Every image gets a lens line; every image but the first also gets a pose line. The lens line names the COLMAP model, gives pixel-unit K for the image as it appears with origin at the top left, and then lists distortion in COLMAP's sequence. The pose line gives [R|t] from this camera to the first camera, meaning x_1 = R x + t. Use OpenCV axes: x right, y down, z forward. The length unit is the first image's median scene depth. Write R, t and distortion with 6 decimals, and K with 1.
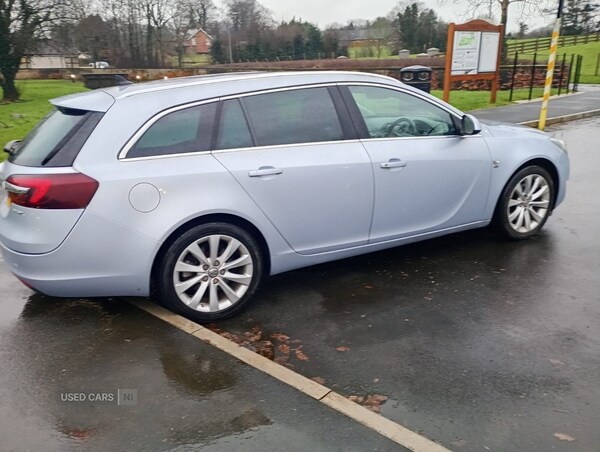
lens RADIAL K [[491.6, 0, 300.0], [0, 491.6, 226.0], [0, 0, 1]] dist [0.079048, -0.088924]
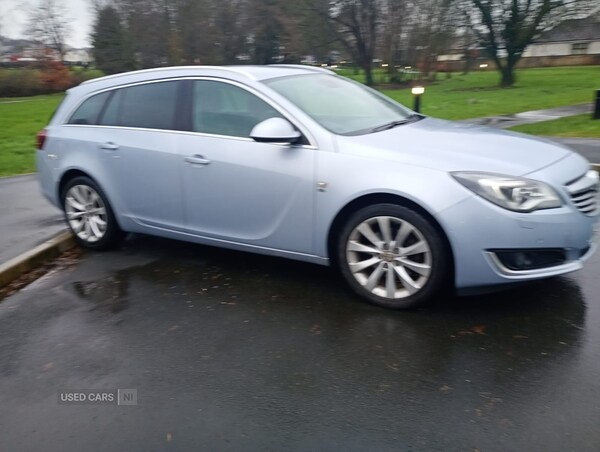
lens RADIAL K [[491.6, 0, 300.0], [0, 491.6, 226.0], [0, 0, 1]] dist [0.079048, -0.088924]
pose [[0.523928, 0.255448, -0.812555, 1.168951], [-0.233678, 0.960474, 0.151276, -0.201512], [0.819081, 0.110619, 0.562911, 0.638539]]
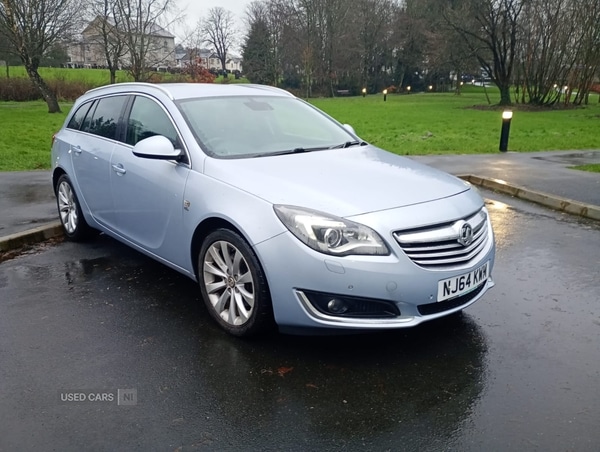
lens RADIAL K [[491.6, 0, 300.0], [0, 491.6, 226.0], [0, 0, 1]] dist [0.079048, -0.088924]
pose [[0.262608, 0.284937, -0.921872, 1.360833], [-0.305463, 0.930815, 0.200686, -0.355722], [0.915276, 0.228896, 0.331477, 1.054682]]
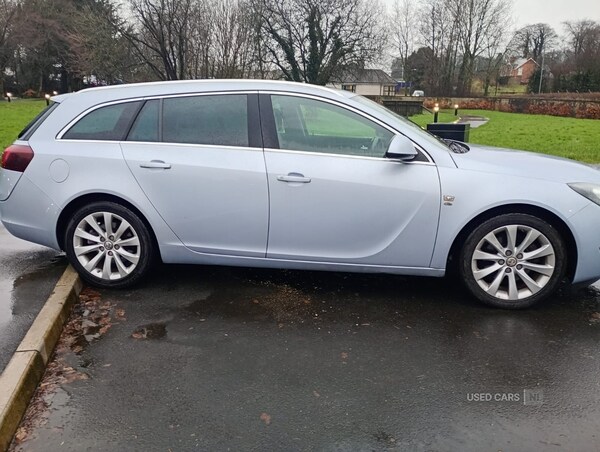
lens RADIAL K [[491.6, 0, 300.0], [0, 491.6, 226.0], [0, 0, 1]] dist [0.079048, -0.088924]
pose [[0.820671, 0.178515, -0.542799, 0.740327], [-0.207980, 0.978106, 0.007228, -0.046917], [0.532206, 0.106959, 0.839831, 0.234047]]
